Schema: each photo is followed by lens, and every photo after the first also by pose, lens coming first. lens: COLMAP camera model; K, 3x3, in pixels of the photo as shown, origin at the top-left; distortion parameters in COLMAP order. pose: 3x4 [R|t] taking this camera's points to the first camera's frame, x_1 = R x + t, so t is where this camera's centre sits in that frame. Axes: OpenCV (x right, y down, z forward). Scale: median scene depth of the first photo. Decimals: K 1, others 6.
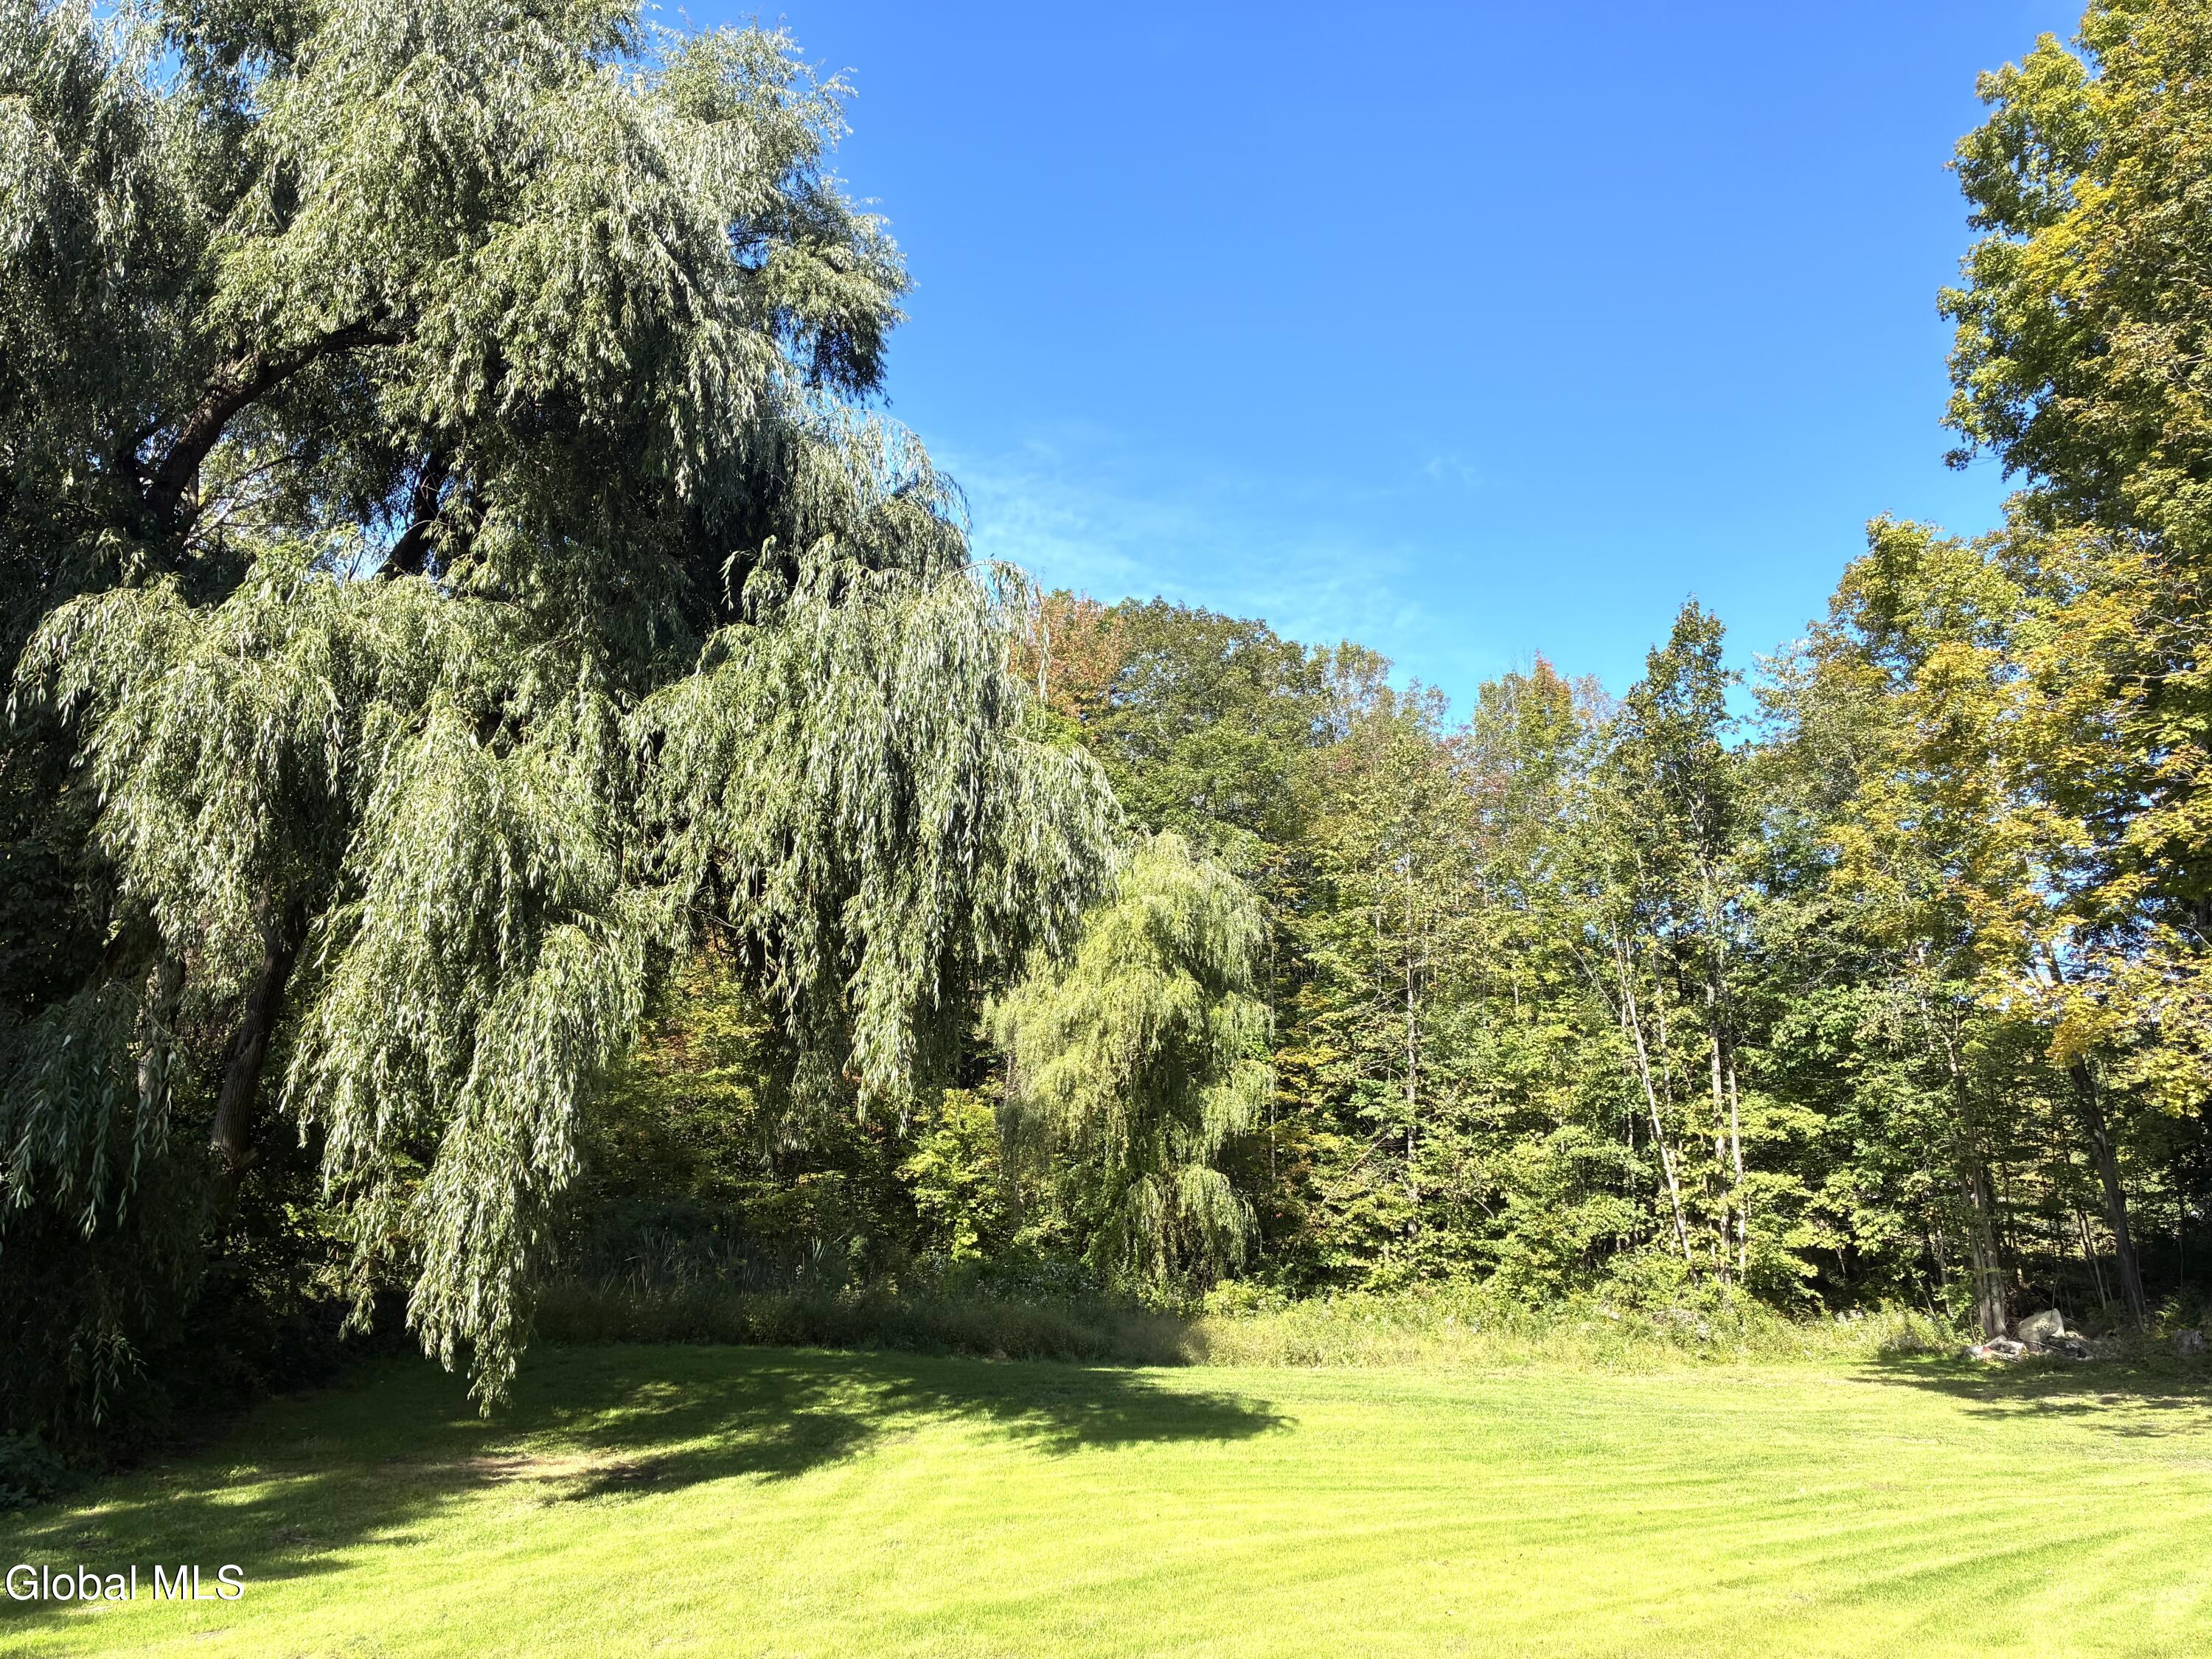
lens RADIAL K [[1672.1, 0, 1096.7], [0, 1672.1, 830.2], [0, 0, 1]] dist [0.007085, 0.004471]
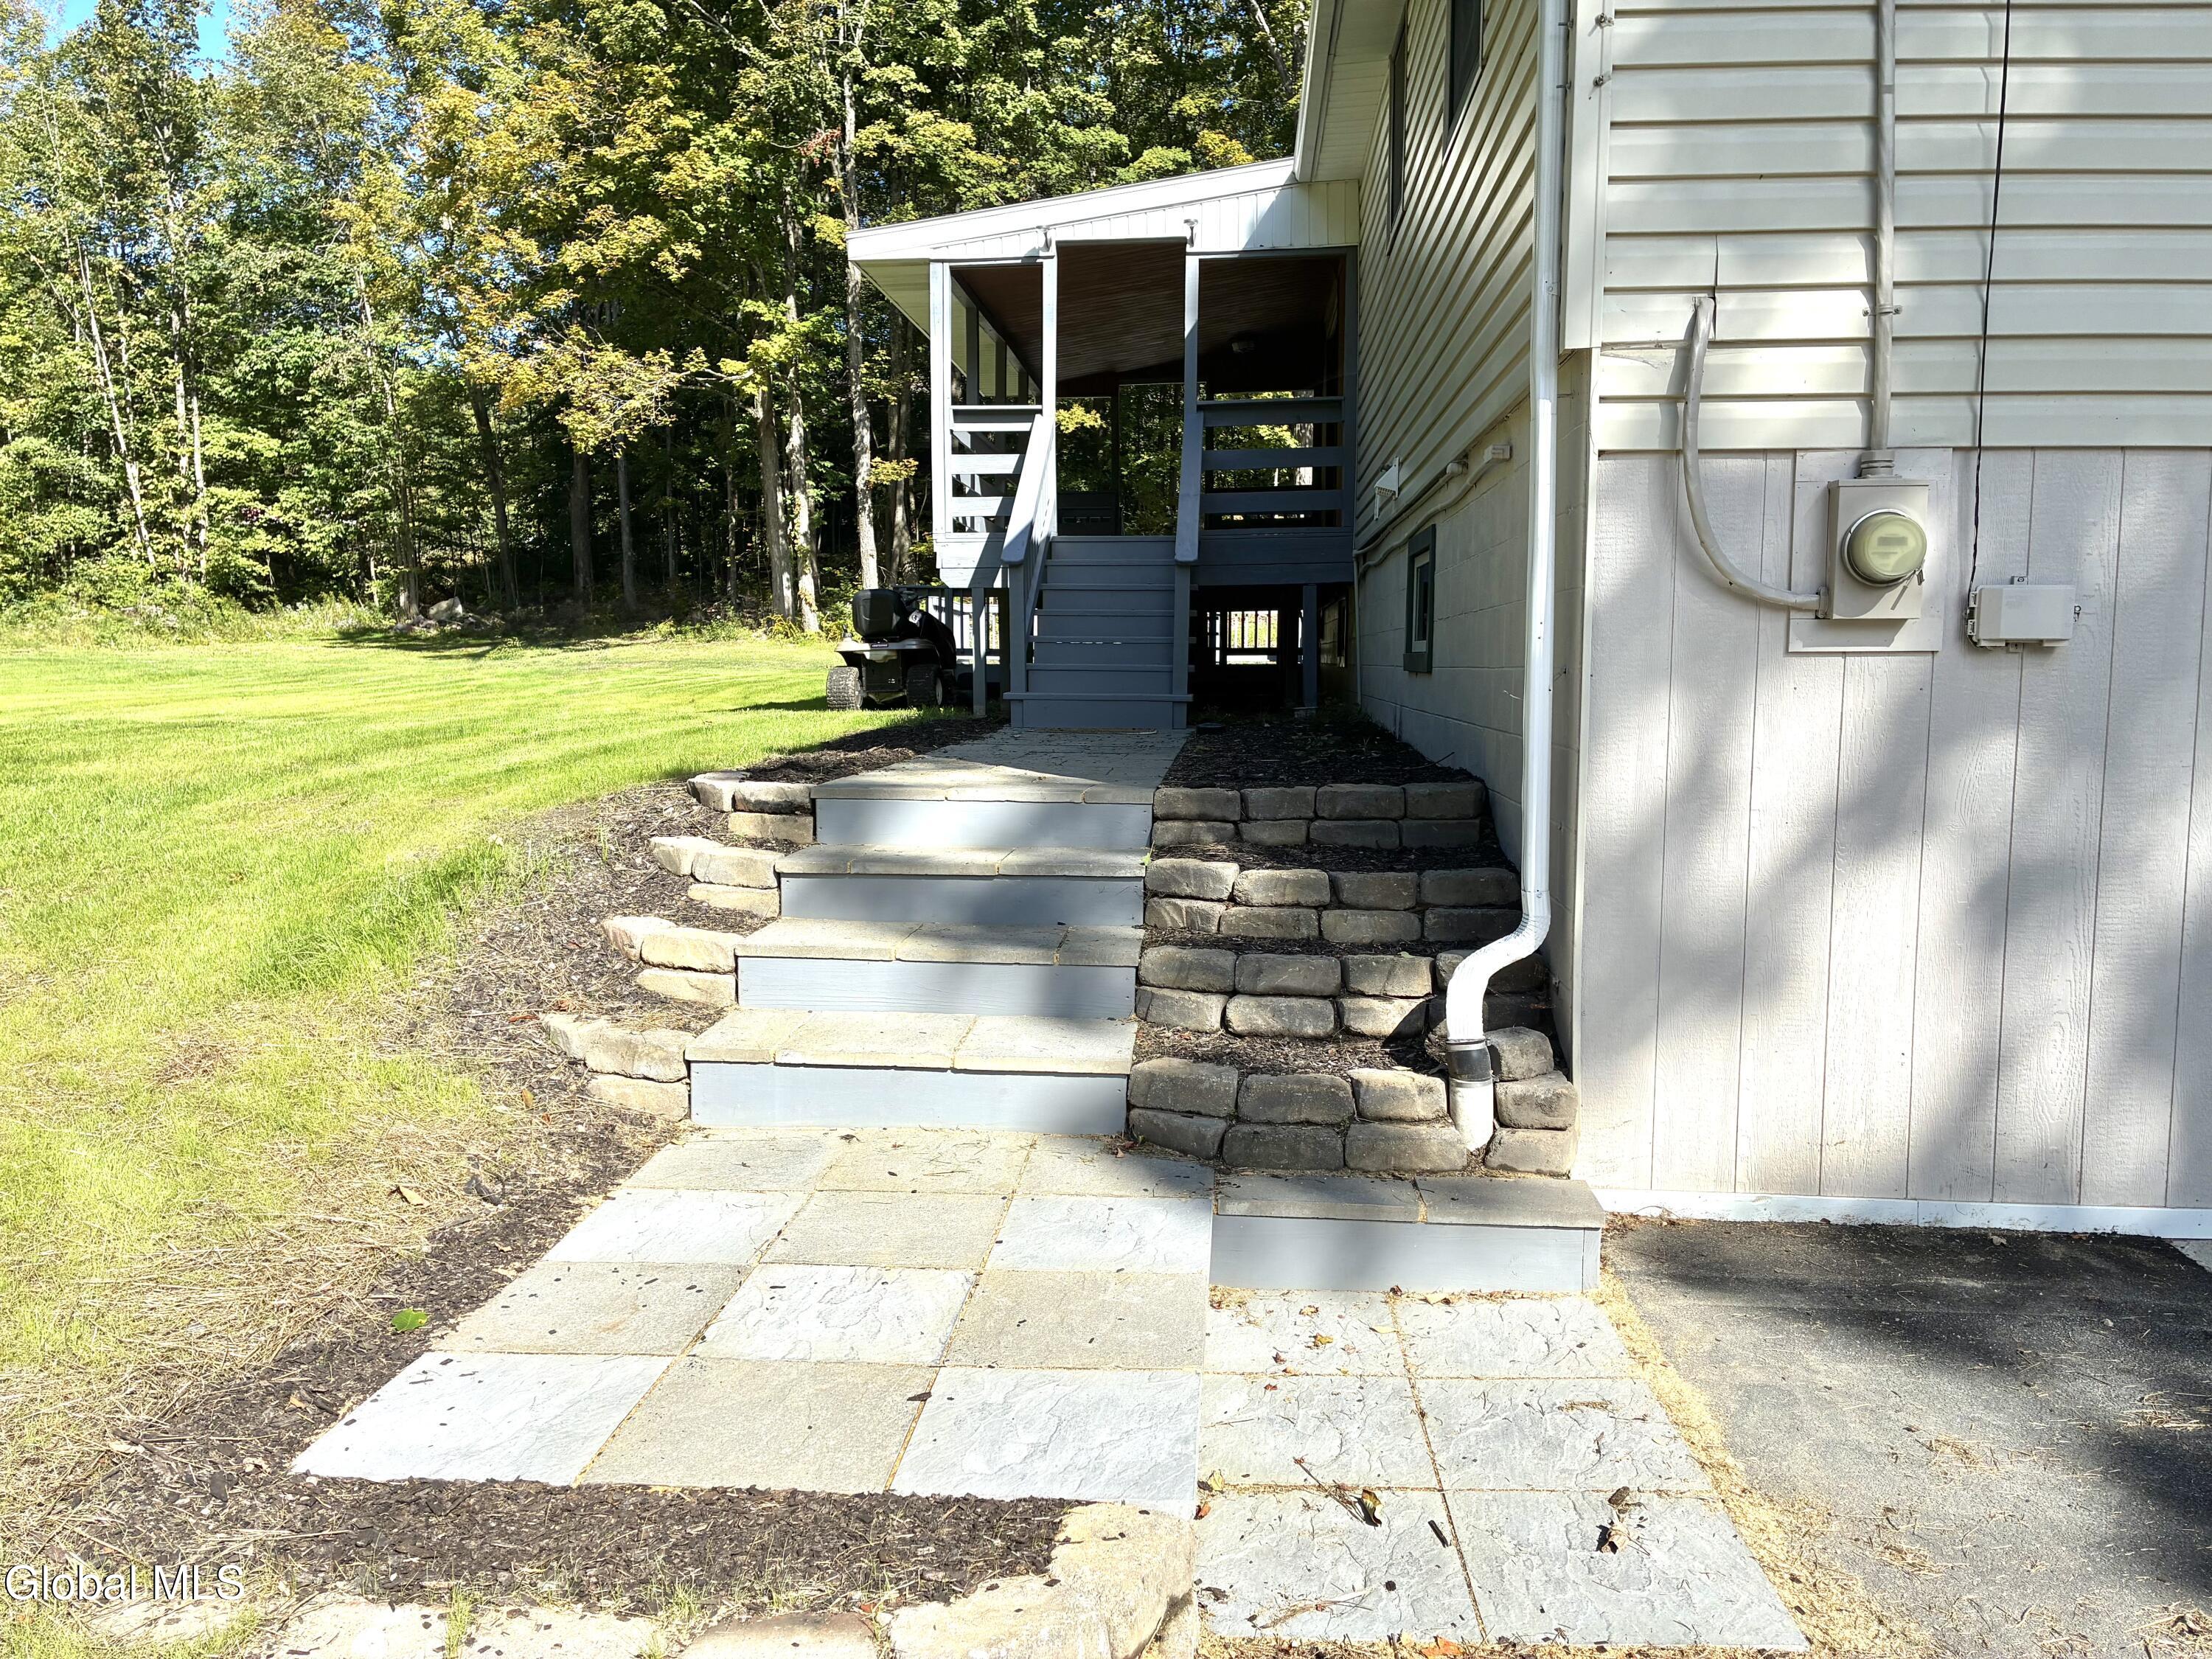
lens RADIAL K [[1681.9, 0, 1108.6], [0, 1681.9, 825.8], [0, 0, 1]] dist [0.070371, -0.085109]
pose [[0.619008, -0.120758, 0.776045, -0.157754], [-0.180701, 0.939701, 0.290359, -0.025415], [-0.764314, -0.319967, 0.559862, -0.184686]]
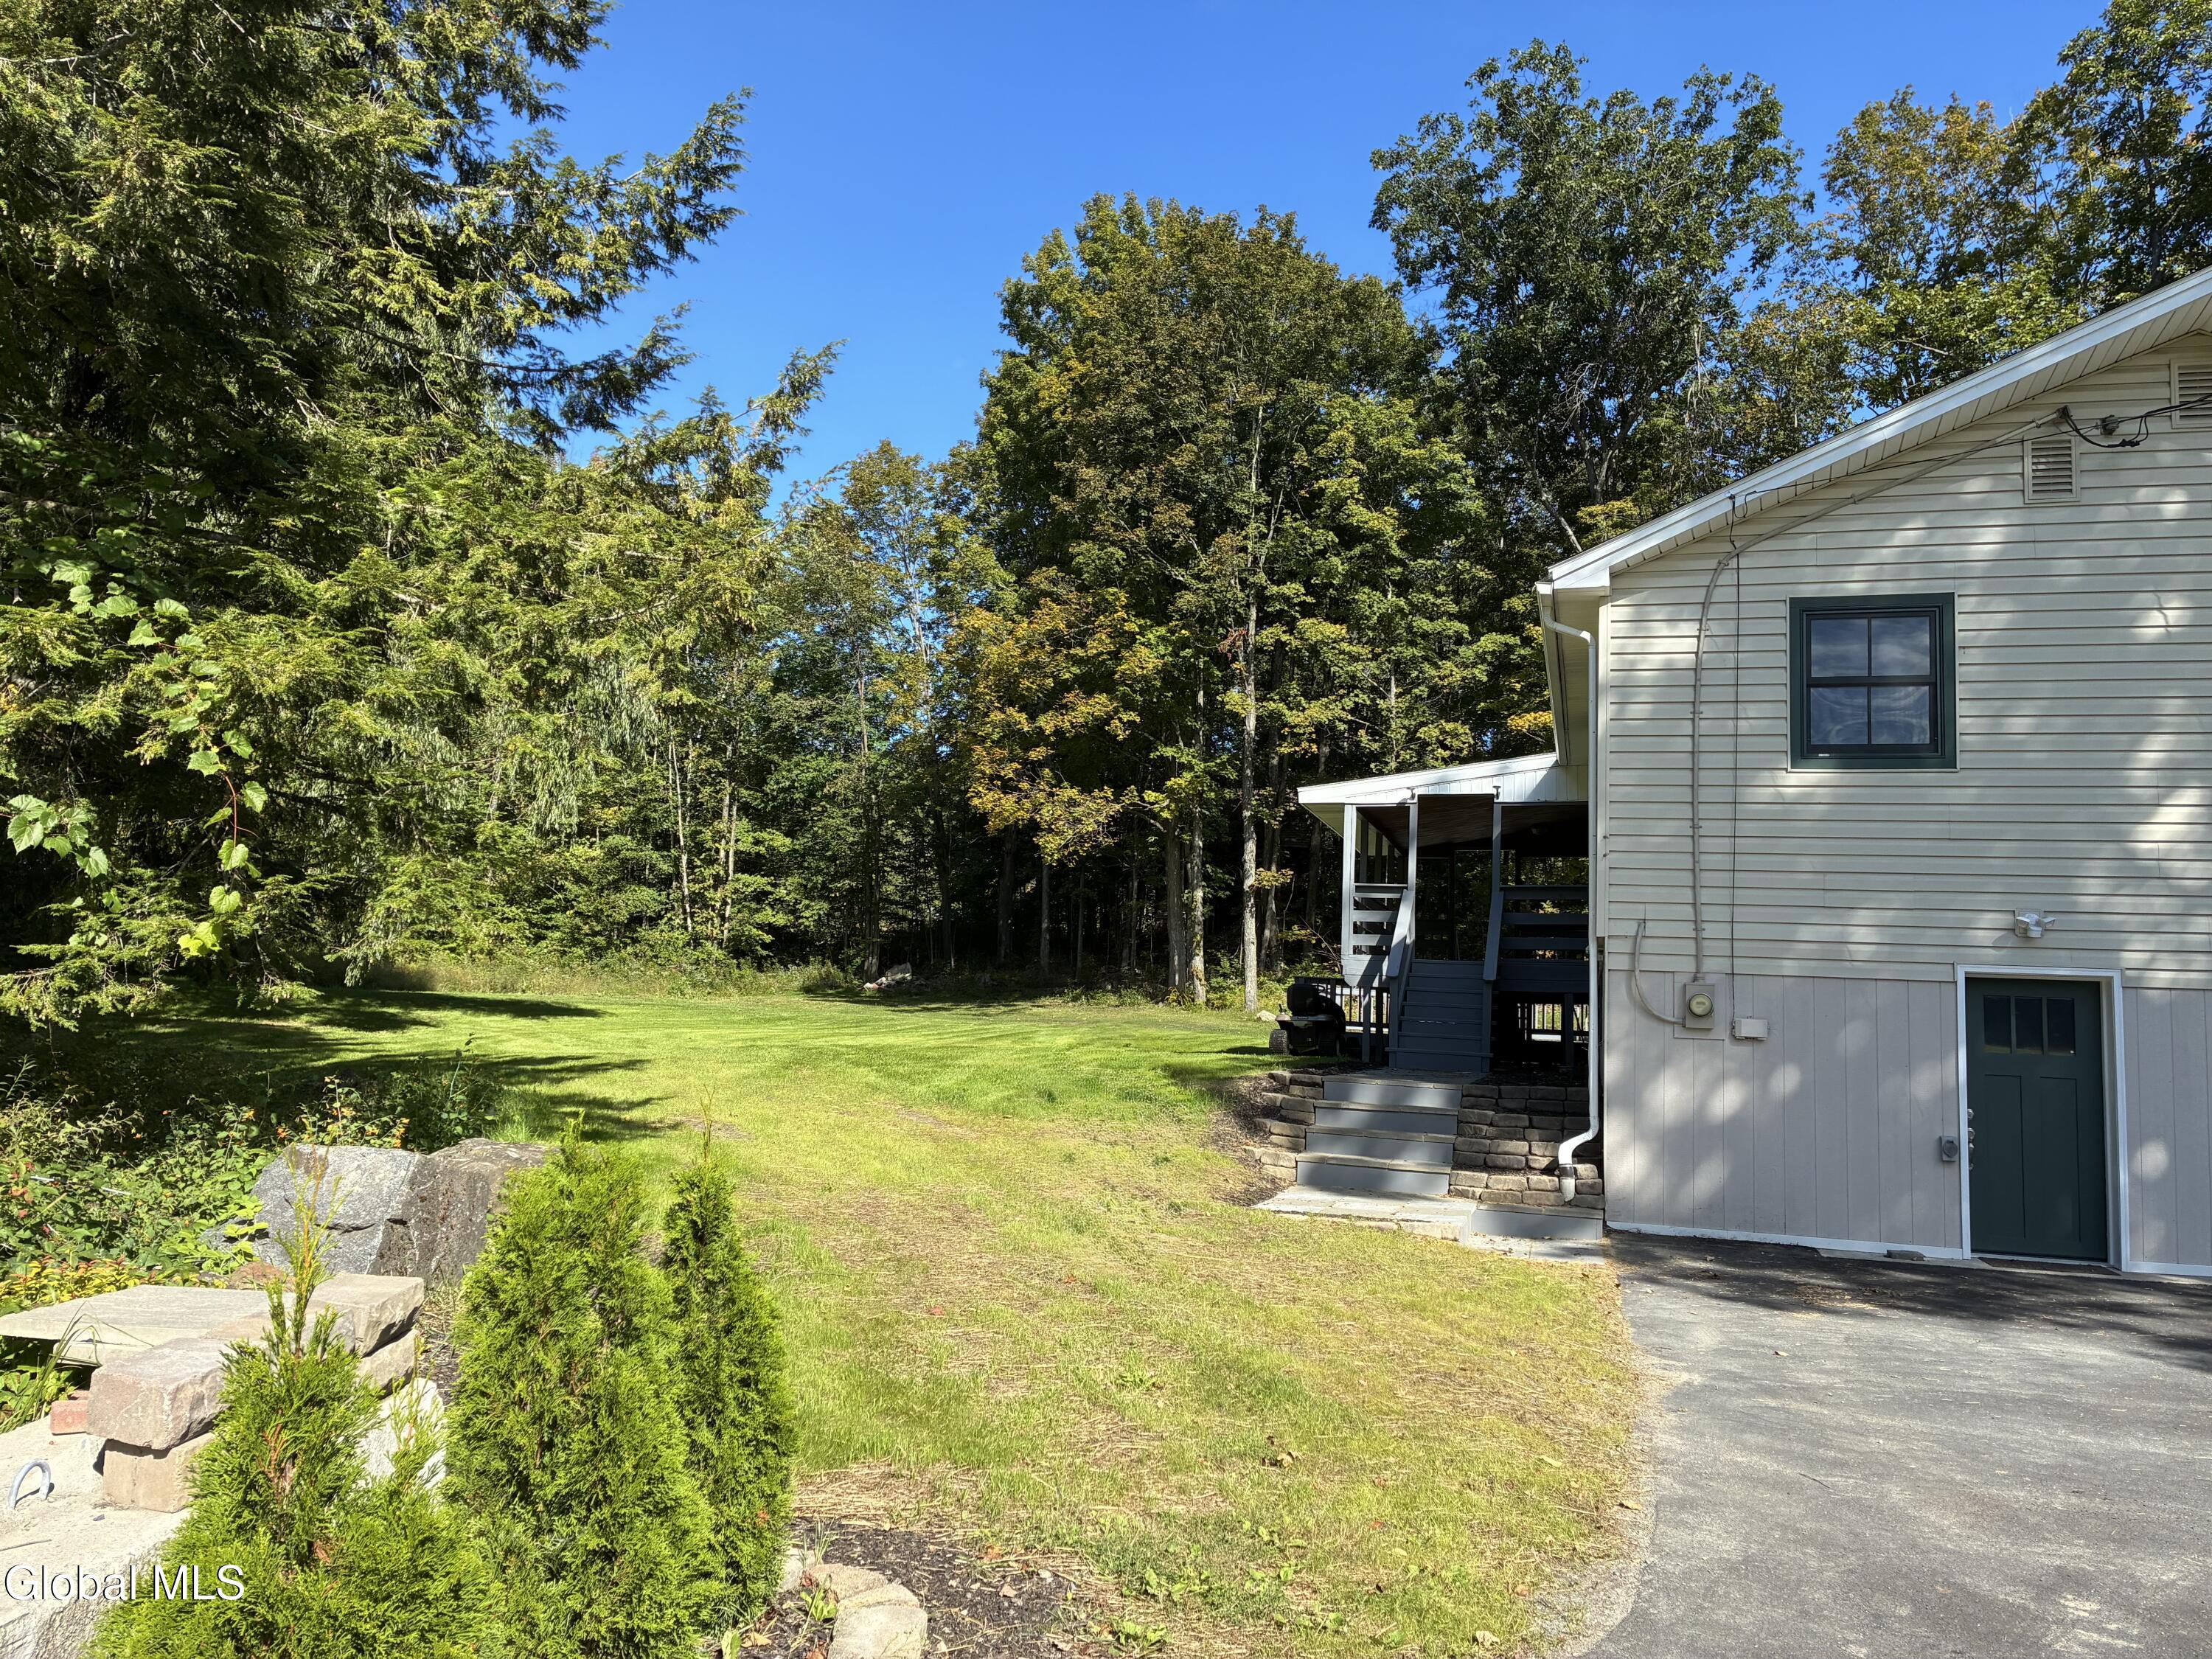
lens RADIAL K [[1683.6, 0, 1108.5], [0, 1683.6, 827.1], [0, 0, 1]] dist [0.083715, -0.006756]
pose [[0.760826, 0.061502, 0.646035, -0.320614], [-0.177817, 0.977157, 0.116388, -0.065161], [-0.624120, -0.203427, 0.754382, -0.307898]]
